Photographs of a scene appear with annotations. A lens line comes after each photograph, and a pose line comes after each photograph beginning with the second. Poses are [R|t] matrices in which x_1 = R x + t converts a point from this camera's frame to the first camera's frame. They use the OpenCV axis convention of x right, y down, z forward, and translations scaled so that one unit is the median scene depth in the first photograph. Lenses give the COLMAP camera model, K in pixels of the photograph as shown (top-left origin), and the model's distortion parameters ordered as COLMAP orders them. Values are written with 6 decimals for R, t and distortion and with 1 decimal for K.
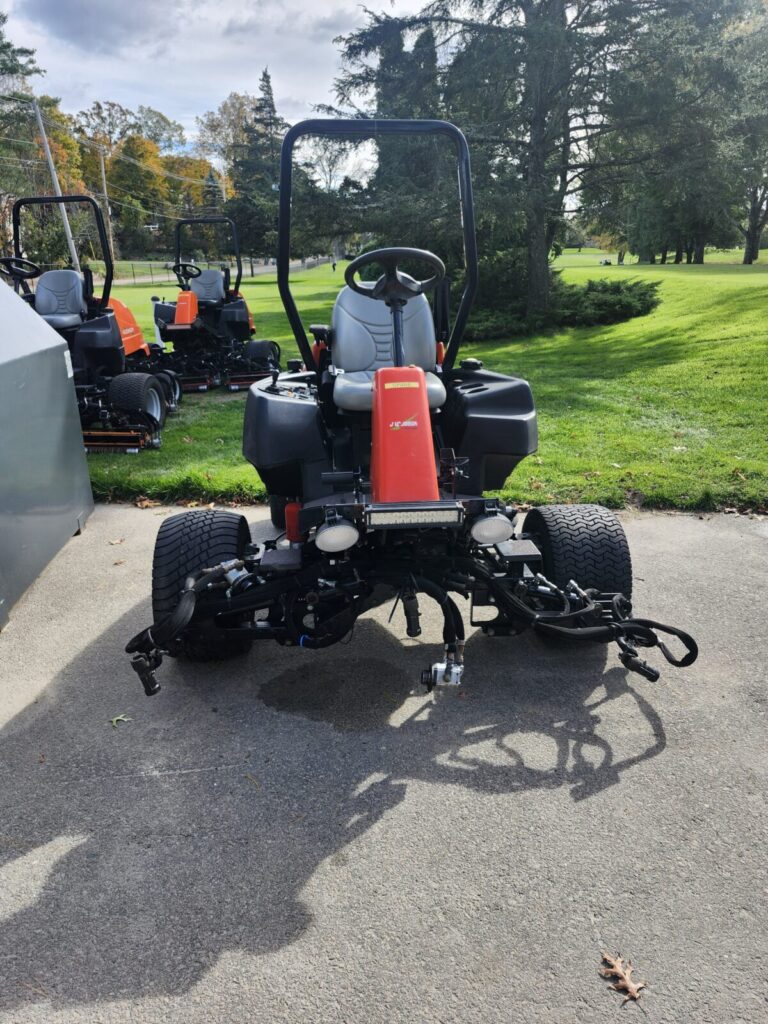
lens RADIAL K [[723.1, 0, 391.3], [0, 723.1, 513.0], [0, 0, 1]] dist [0.077308, -0.080292]
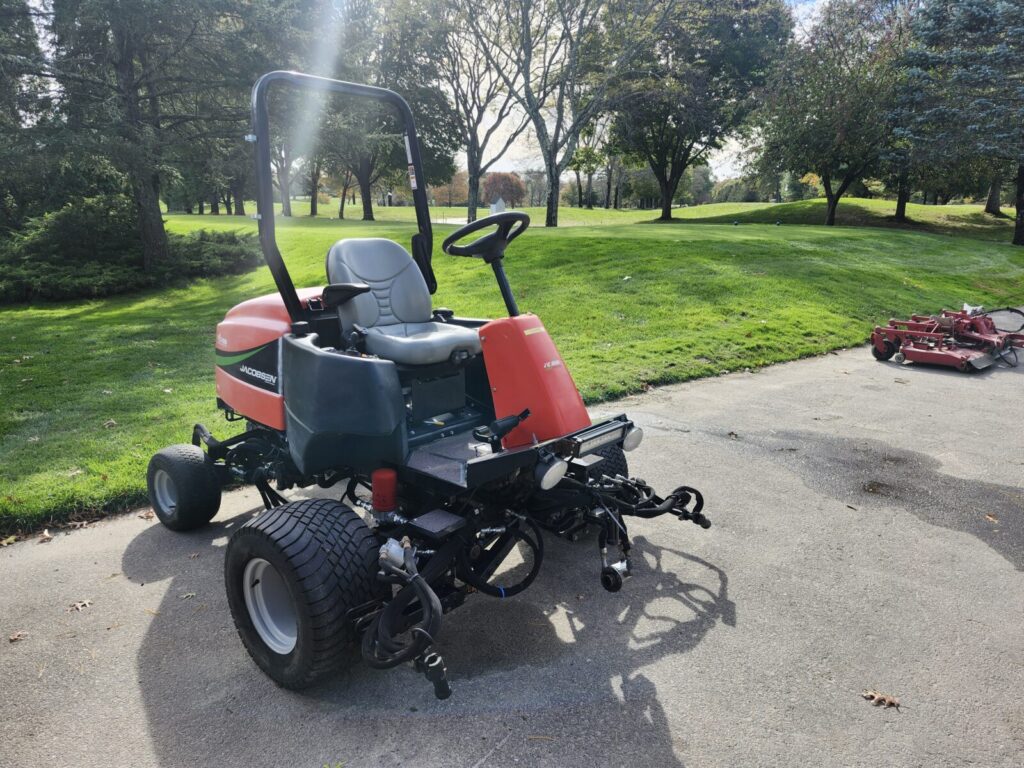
lens RADIAL K [[723.1, 0, 522.6], [0, 723.1, 391.0], [0, 0, 1]] dist [0.077308, -0.080292]
pose [[0.707819, -0.154999, 0.689179, -0.741127], [0.216476, 0.976284, -0.002761, -0.083269], [-0.672407, 0.151144, 0.724586, 0.212523]]
